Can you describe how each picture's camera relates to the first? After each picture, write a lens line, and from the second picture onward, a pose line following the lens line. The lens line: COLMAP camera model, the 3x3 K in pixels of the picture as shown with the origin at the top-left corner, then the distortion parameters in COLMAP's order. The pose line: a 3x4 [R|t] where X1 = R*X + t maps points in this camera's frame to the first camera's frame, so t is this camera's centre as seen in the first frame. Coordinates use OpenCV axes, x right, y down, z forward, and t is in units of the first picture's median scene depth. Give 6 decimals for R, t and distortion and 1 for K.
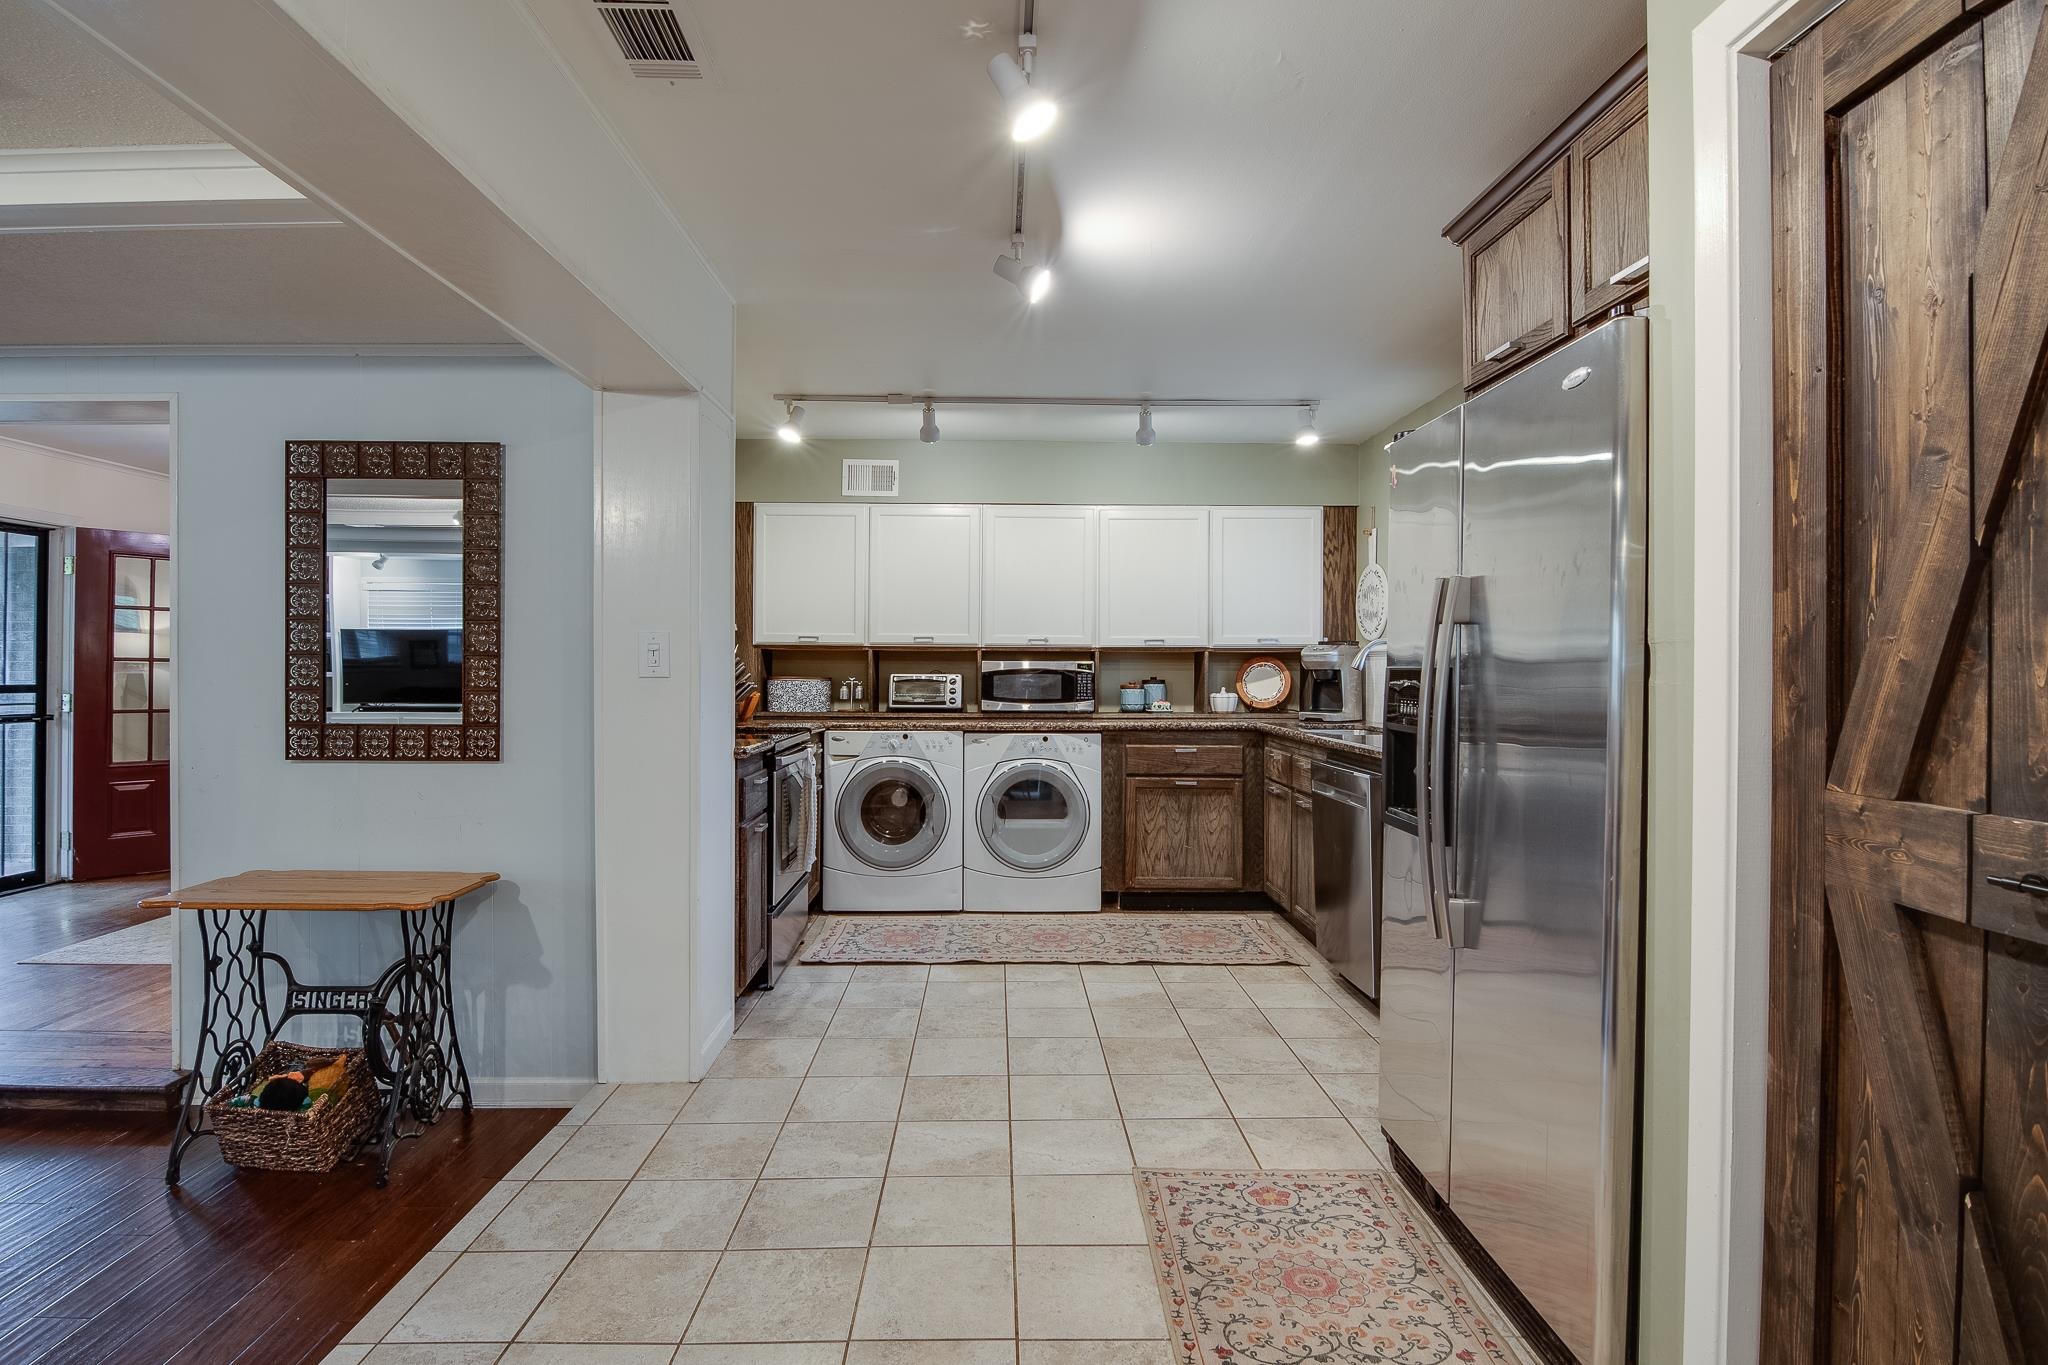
lens RADIAL K [[1005.7, 0, 1006.1], [0, 1005.7, 666.4], [0, 0, 1]] dist [-0.000561, -0.011898]
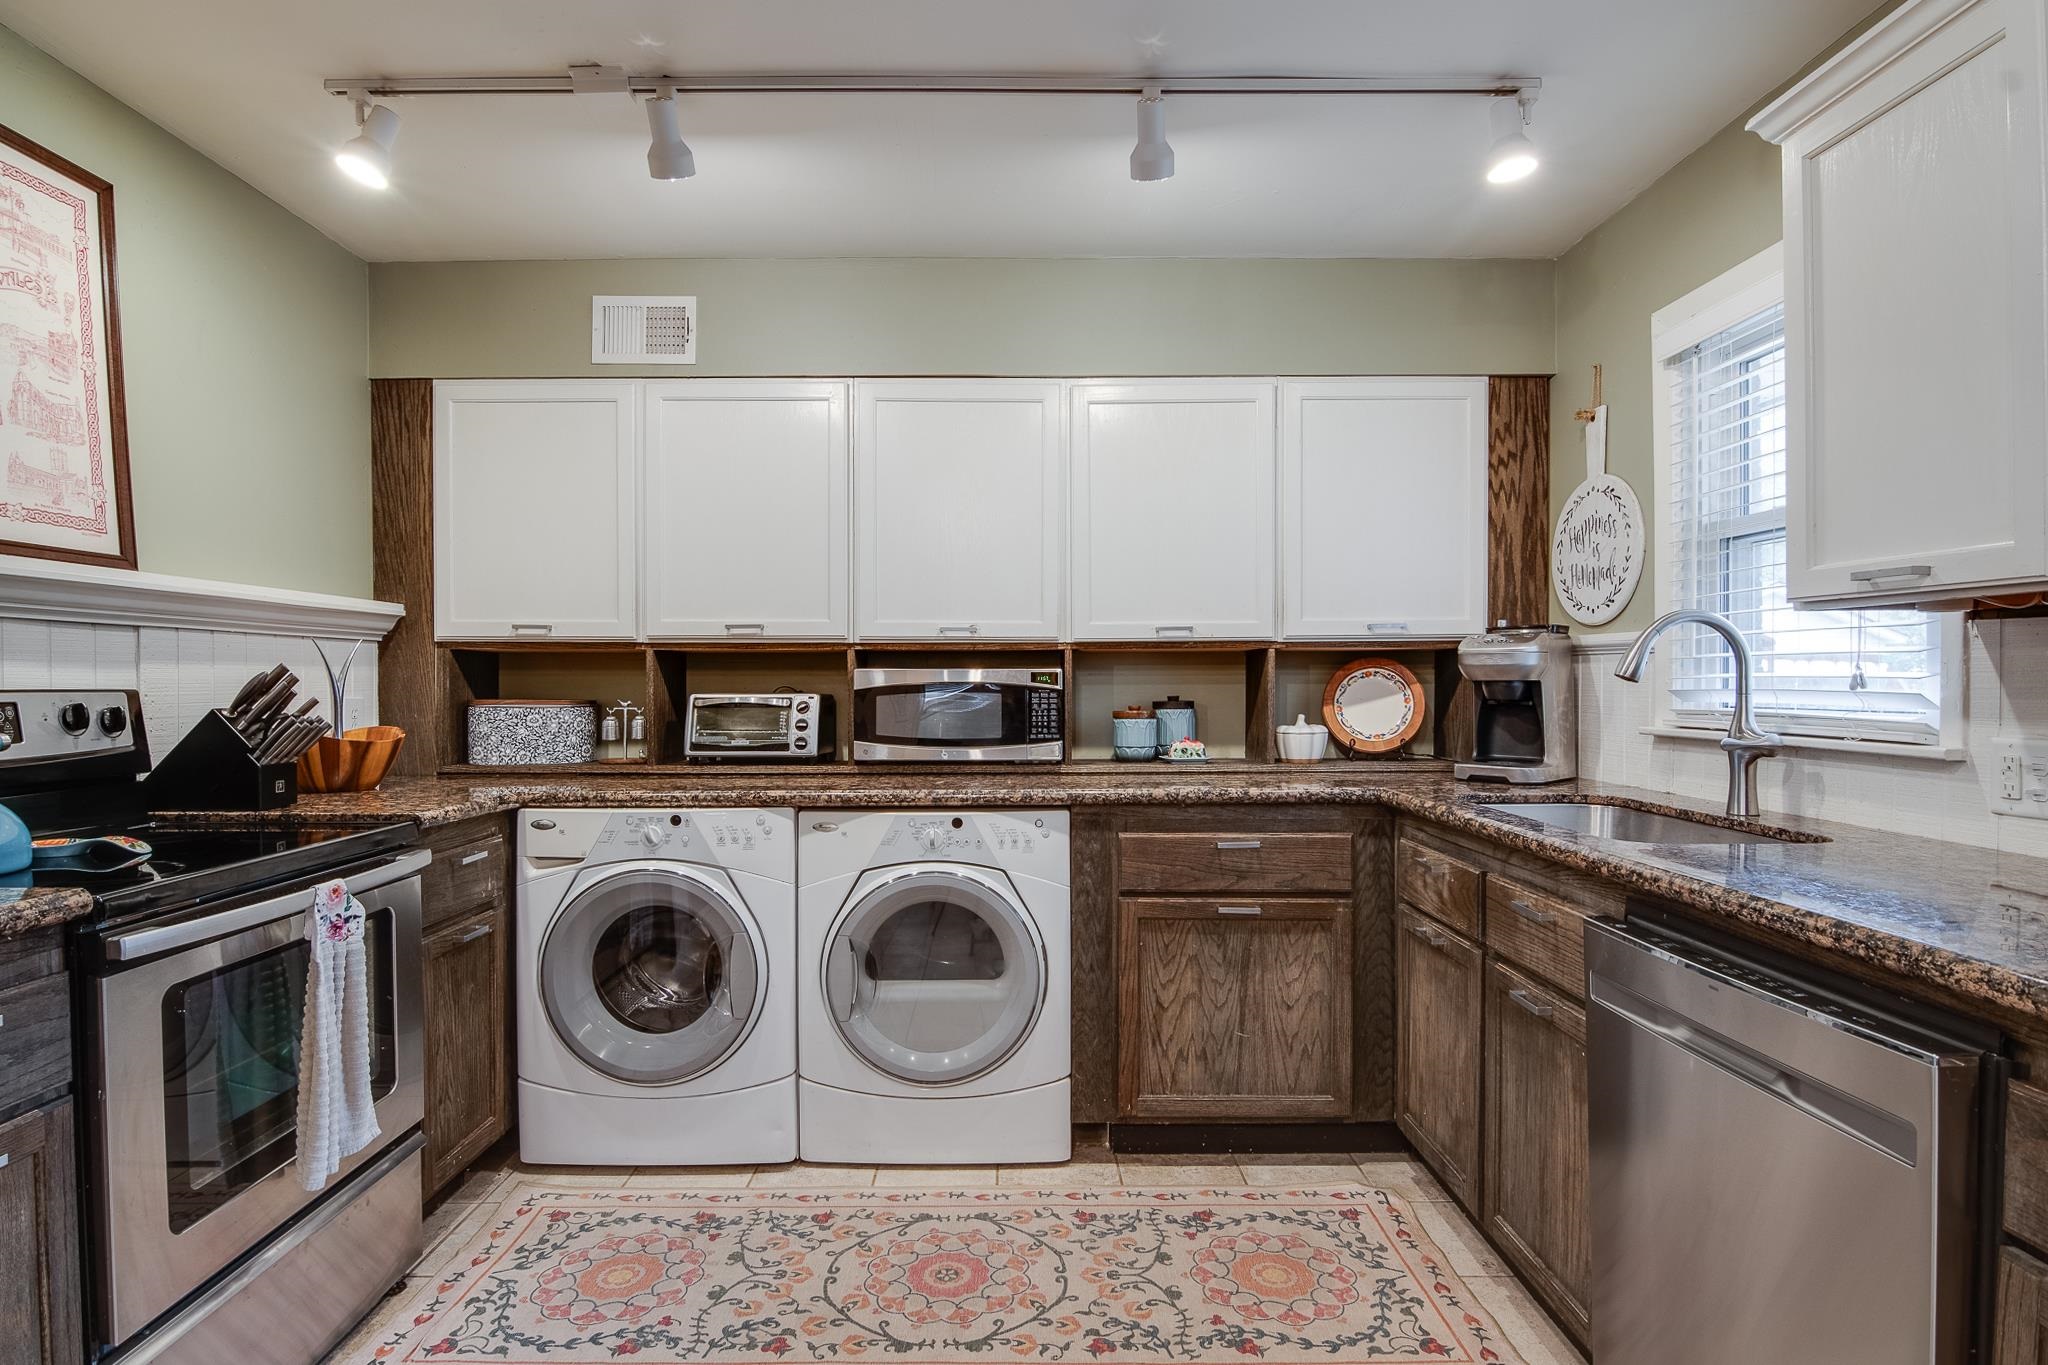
lens RADIAL K [[1029.2, 0, 1018.4], [0, 1029.2, 692.8], [0, 0, 1]] dist [-0.002285, -0.012966]
pose [[0.999966, -0.006162, -0.005532, 0.070554], [0.006229, 0.999905, 0.012333, 0.001276], [0.005456, -0.012367, 0.999909, 0.474109]]
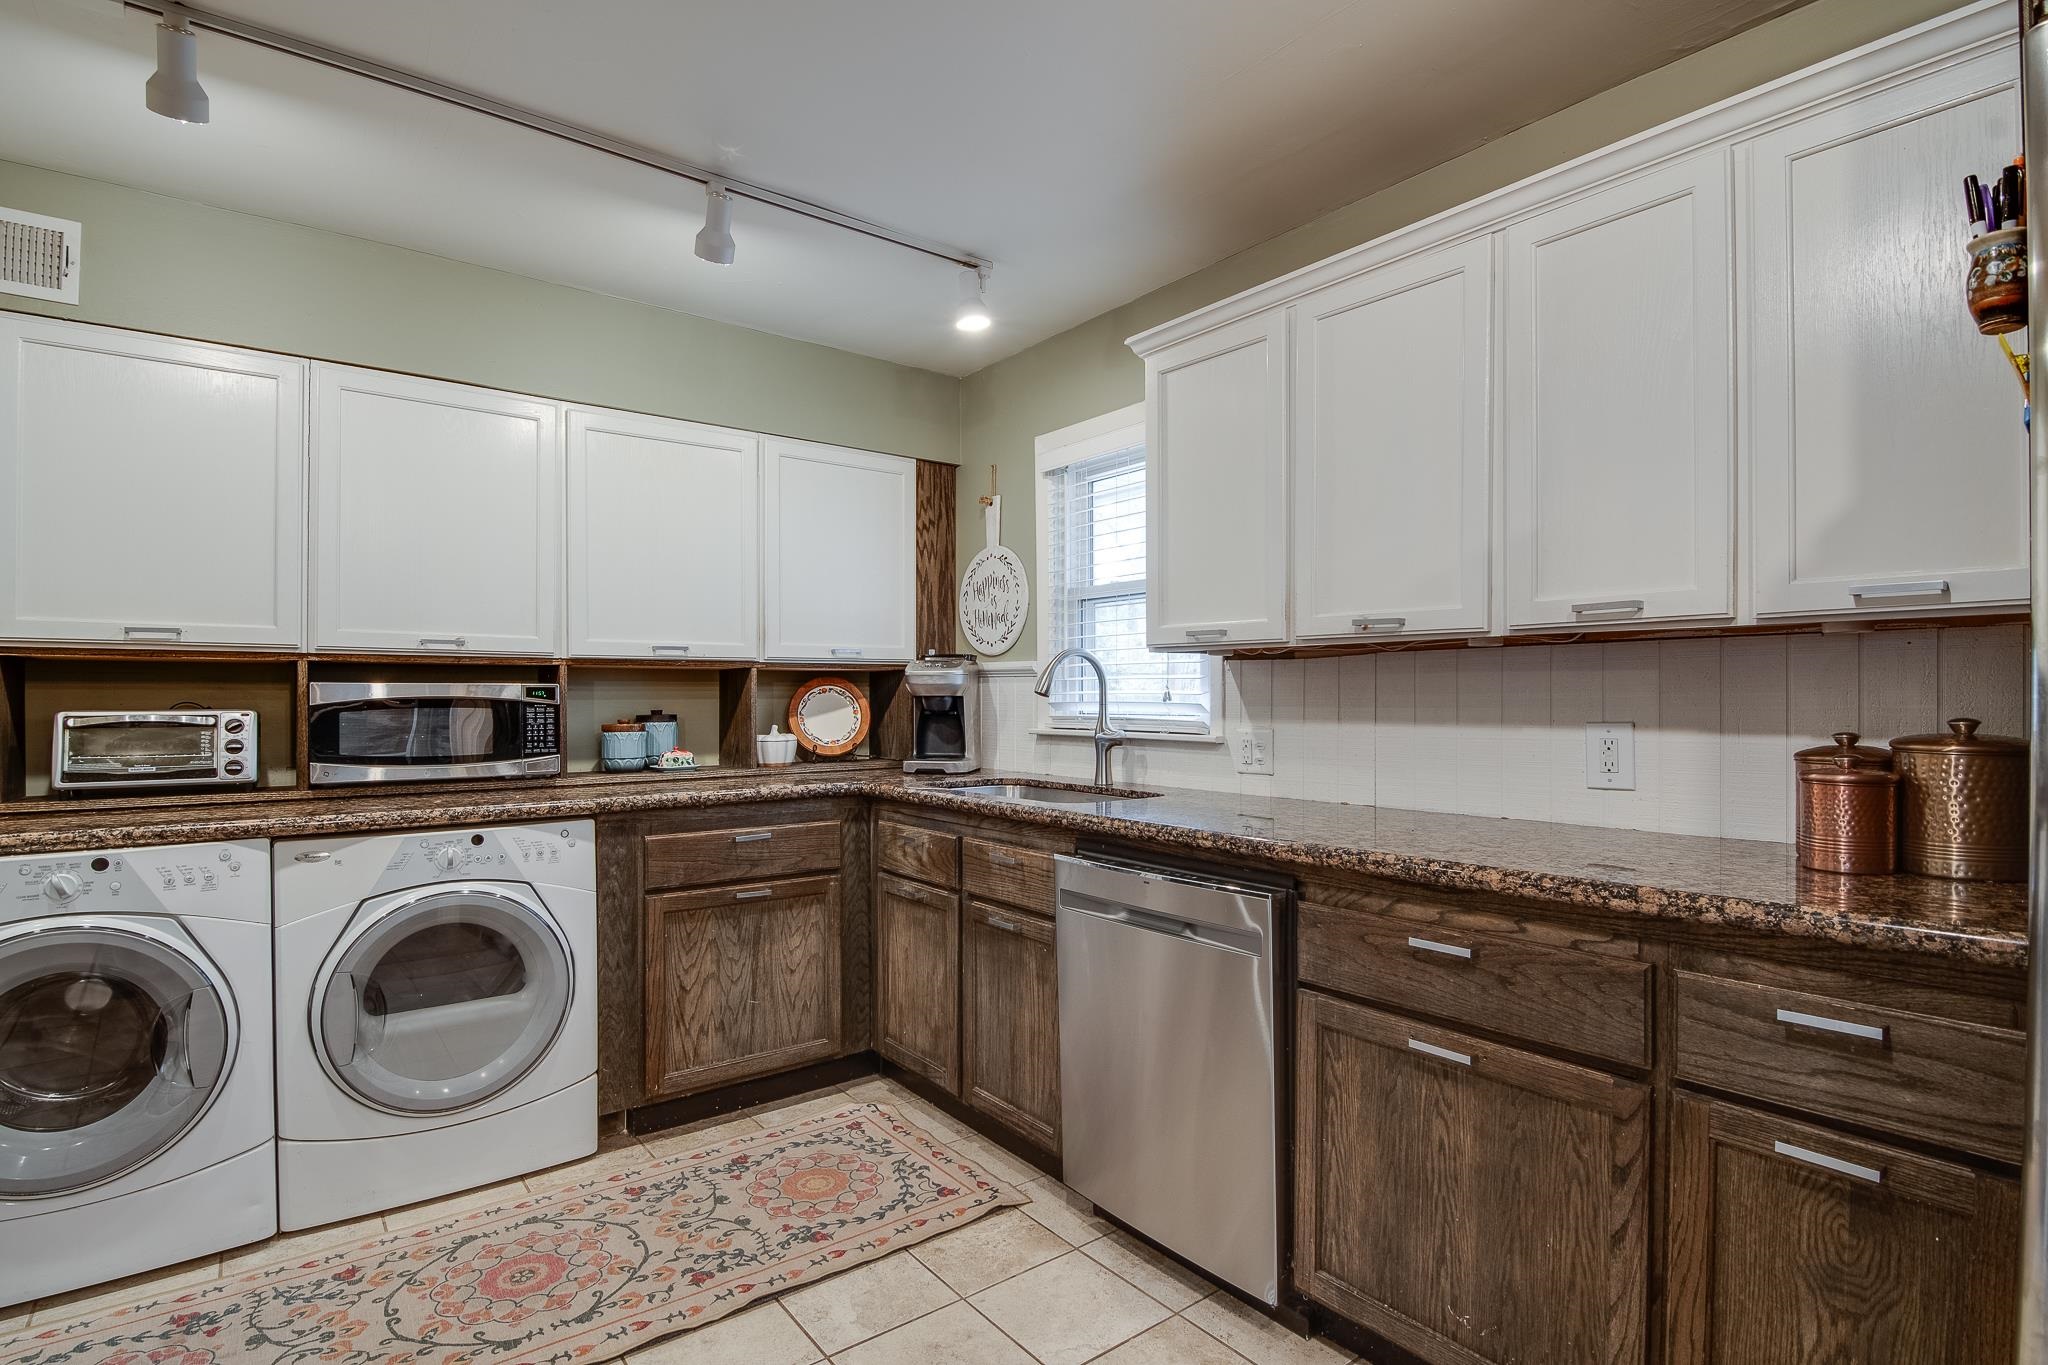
lens RADIAL K [[990.3, 0, 1020.7], [0, 990.3, 700.0], [0, 0, 1]] dist [0.002010, -0.014943]
pose [[0.798587, -0.007465, 0.601834, -0.038781], [0.004058, 0.999967, 0.007019, 0.001285], [-0.601866, -0.003163, 0.798591, 0.438254]]
